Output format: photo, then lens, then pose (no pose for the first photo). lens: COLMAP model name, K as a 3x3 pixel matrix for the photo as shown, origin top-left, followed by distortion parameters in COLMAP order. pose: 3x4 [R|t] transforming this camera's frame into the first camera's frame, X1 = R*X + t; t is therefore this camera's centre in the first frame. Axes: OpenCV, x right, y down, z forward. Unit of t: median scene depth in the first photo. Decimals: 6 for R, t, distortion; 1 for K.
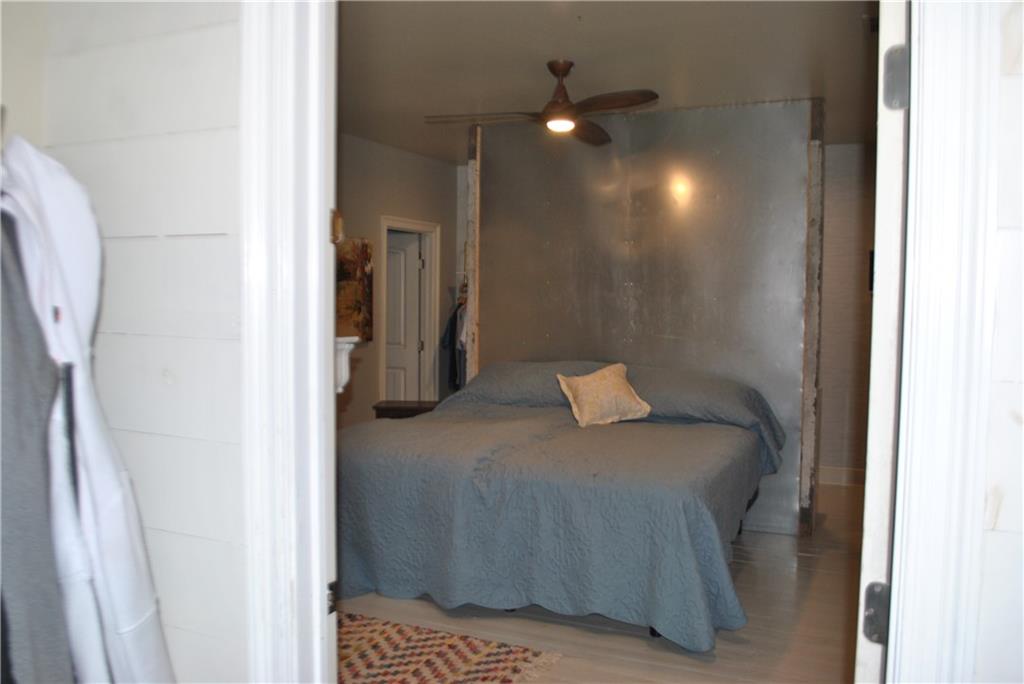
lens RADIAL K [[871.6, 0, 511.8], [0, 871.6, 341.0], [0, 0, 1]] dist [-0.075324, 0.016252]
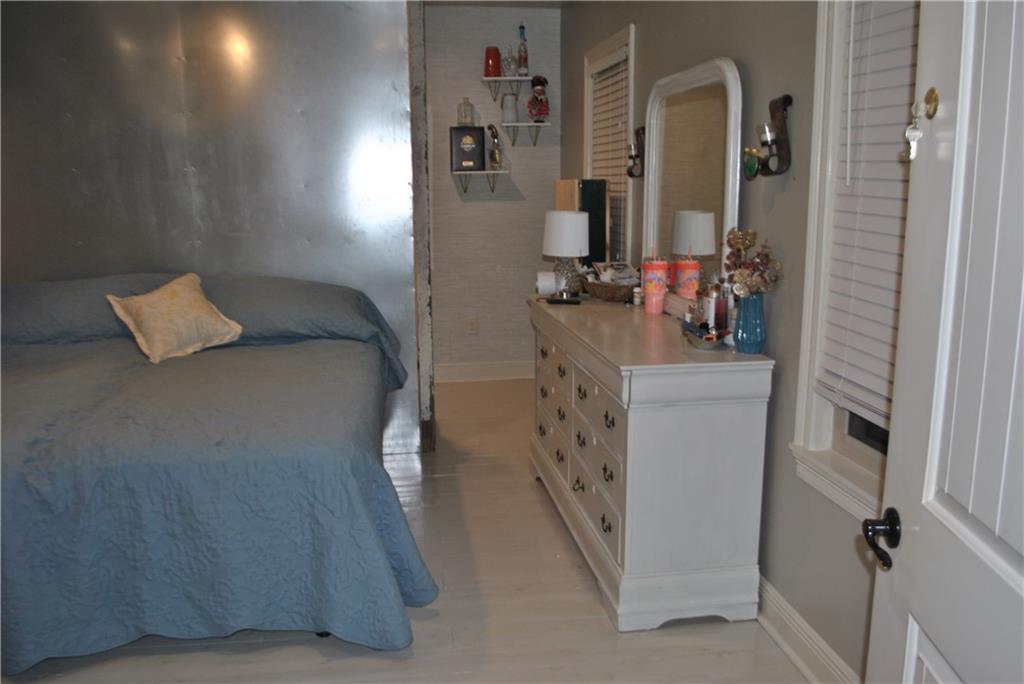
lens RADIAL K [[871.6, 0, 512.3], [0, 871.6, 344.5], [0, 0, 1]] dist [-0.075324, 0.016252]
pose [[0.847554, -0.117710, 0.517491, -0.042188], [0.046803, 0.987872, 0.148051, -0.013342], [-0.528642, -0.101261, 0.842784, 0.218643]]
